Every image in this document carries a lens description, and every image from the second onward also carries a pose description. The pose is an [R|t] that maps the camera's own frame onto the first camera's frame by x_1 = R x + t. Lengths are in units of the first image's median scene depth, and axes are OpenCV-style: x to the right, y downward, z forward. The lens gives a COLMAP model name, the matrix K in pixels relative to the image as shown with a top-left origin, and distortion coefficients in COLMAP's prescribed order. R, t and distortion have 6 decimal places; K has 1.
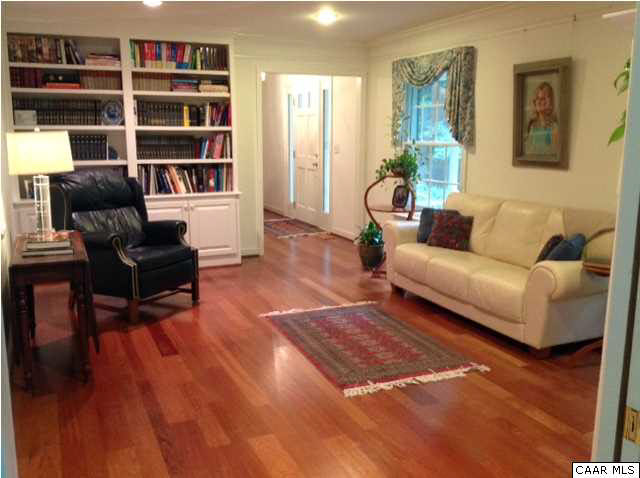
lens RADIAL K [[603.5, 0, 320.9], [0, 603.5, 239.1], [0, 0, 1]] dist [0.160948, -0.358839]
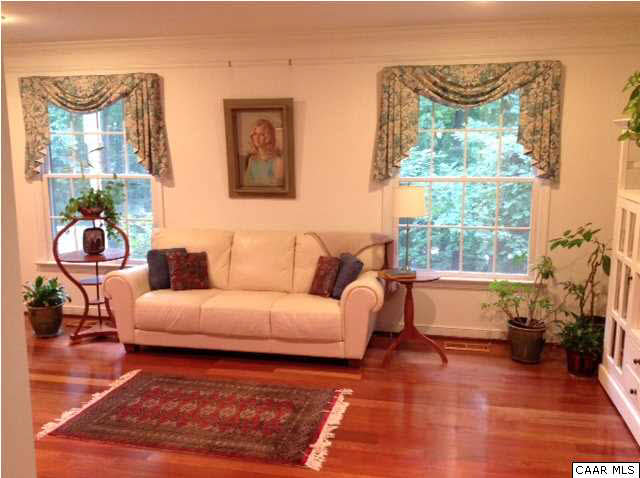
lens RADIAL K [[603.5, 0, 320.9], [0, 603.5, 239.1], [0, 0, 1]] dist [0.160948, -0.358839]
pose [[0.585955, -0.133406, 0.799287, -0.404990], [0.147959, 0.987388, 0.056333, -0.082854], [-0.796721, 0.085253, 0.598304, 0.268469]]
